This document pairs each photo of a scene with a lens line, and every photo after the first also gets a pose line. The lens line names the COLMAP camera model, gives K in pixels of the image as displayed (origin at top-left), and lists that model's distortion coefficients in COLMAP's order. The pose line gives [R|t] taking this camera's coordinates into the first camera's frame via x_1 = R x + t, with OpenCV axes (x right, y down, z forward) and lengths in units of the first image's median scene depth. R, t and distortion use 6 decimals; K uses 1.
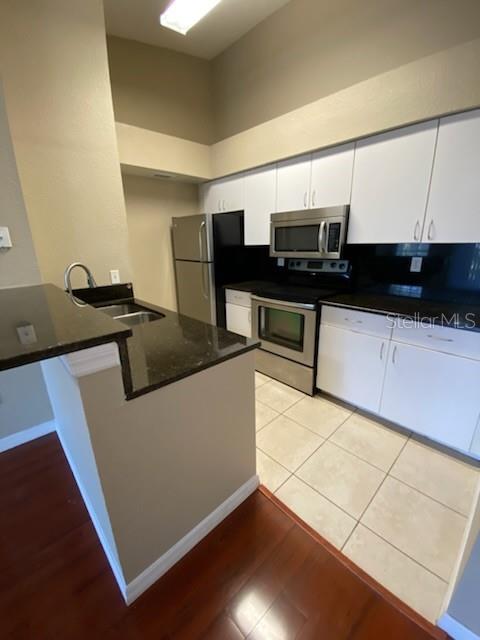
lens RADIAL K [[264.3, 0, 237.6], [0, 264.3, 320.5], [0, 0, 1]] dist [0.041145, -0.028991]
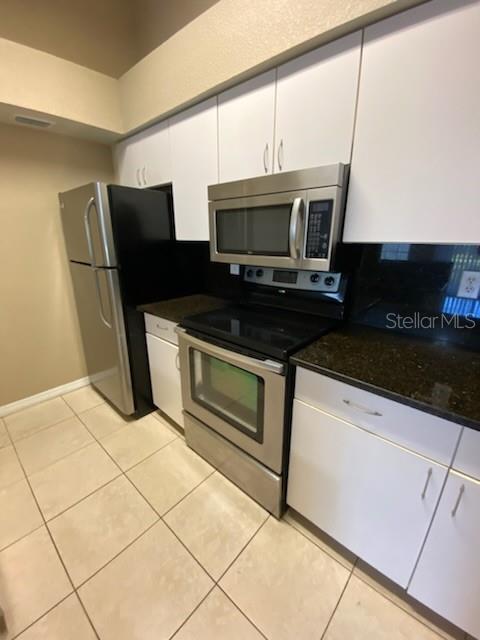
lens RADIAL K [[264.3, 0, 237.6], [0, 264.3, 320.5], [0, 0, 1]] dist [0.041145, -0.028991]
pose [[0.995929, -0.004181, 0.090041, 0.141136], [0.003057, 0.999916, 0.012613, -0.127426], [-0.090086, -0.012286, 0.995858, 0.444929]]
